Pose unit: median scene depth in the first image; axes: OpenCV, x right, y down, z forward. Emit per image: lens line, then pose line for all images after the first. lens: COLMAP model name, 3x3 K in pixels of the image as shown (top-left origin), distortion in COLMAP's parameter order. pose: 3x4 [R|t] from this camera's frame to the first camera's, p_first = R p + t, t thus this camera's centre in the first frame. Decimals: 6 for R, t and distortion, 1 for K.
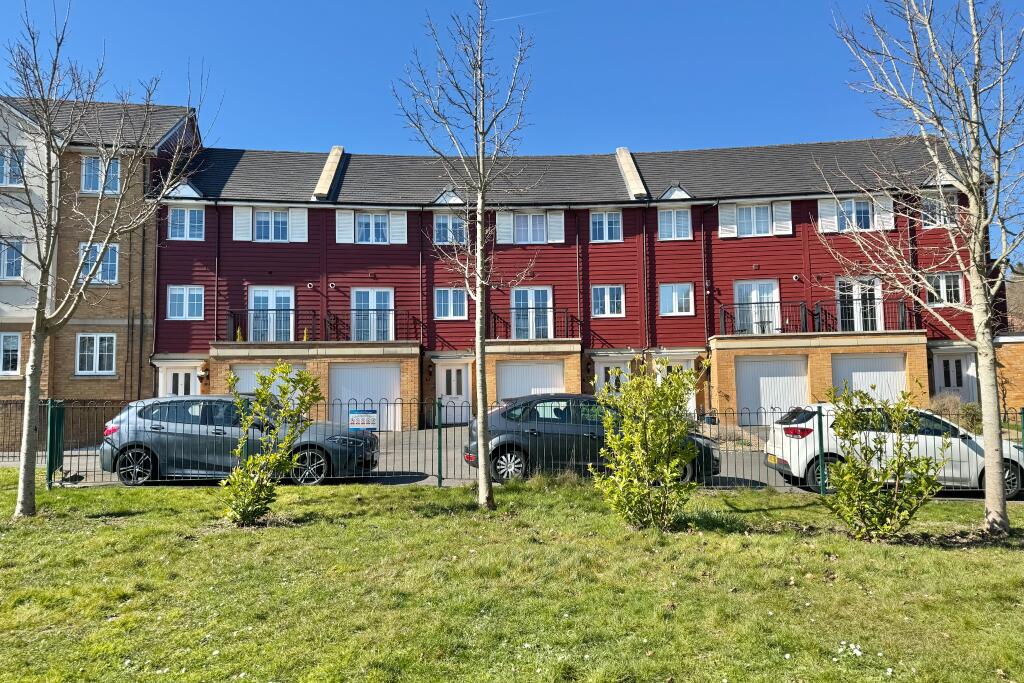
lens RADIAL K [[715.6, 0, 512.0], [0, 715.6, 341.5], [0, 0, 1]] dist [0.035197, -0.004406]
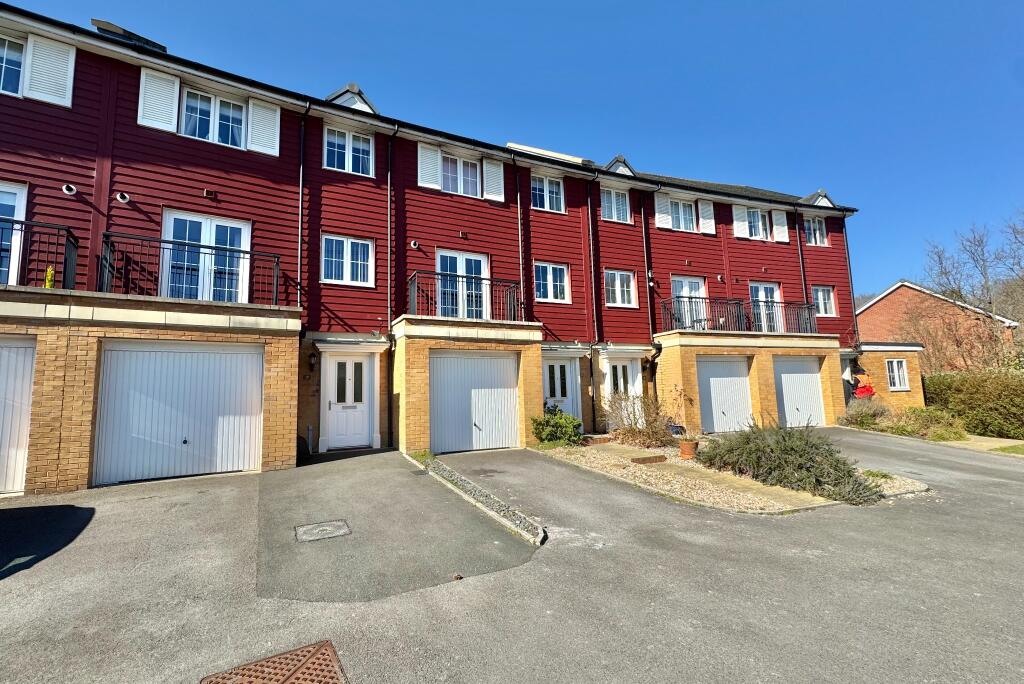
lens RADIAL K [[435.6, 0, 489.6], [0, 435.6, 348.6], [0, 0, 1]] dist [-0.008765, -0.000153]
pose [[0.909316, 0.041217, 0.414060, -0.130471], [-0.025184, 0.998709, -0.044108, 0.041237], [-0.415343, 0.029680, 0.909180, 0.596205]]
